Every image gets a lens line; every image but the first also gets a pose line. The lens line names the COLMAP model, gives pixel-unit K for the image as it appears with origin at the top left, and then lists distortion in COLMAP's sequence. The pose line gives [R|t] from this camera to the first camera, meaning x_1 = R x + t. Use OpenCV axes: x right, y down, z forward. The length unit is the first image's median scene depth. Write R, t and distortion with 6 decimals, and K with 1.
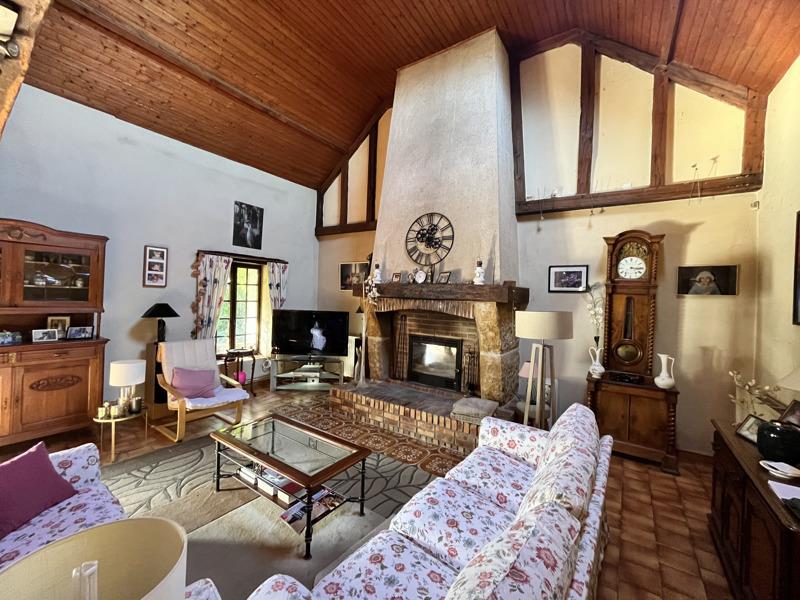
lens RADIAL K [[322.8, 0, 398.5], [0, 322.8, 298.9], [0, 0, 1]] dist [0.004199, -0.000100]
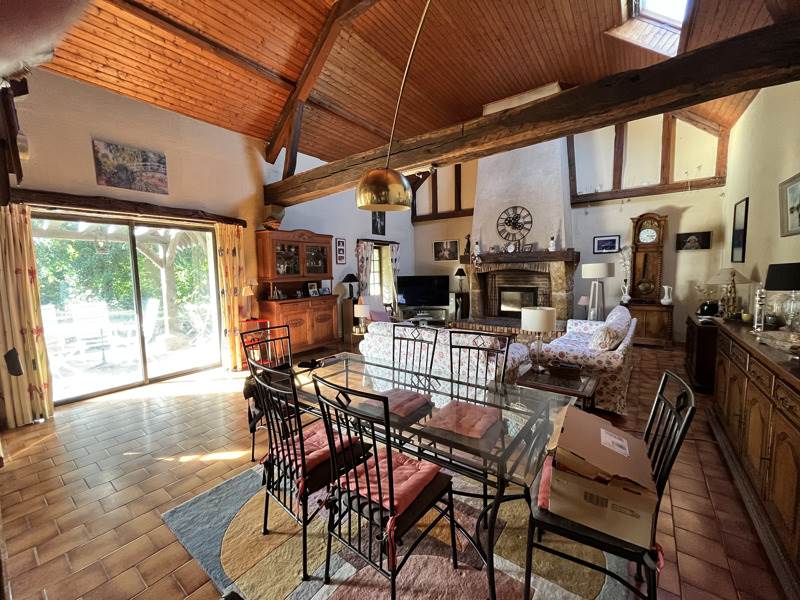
lens RADIAL K [[322.8, 0, 400.5], [0, 322.8, 297.3], [0, 0, 1]] dist [0.004199, -0.000100]
pose [[0.998068, -0.050284, -0.036504, -0.455248], [0.053044, 0.995457, 0.079066, 0.017370], [0.032363, -0.080849, 0.996201, -0.655297]]
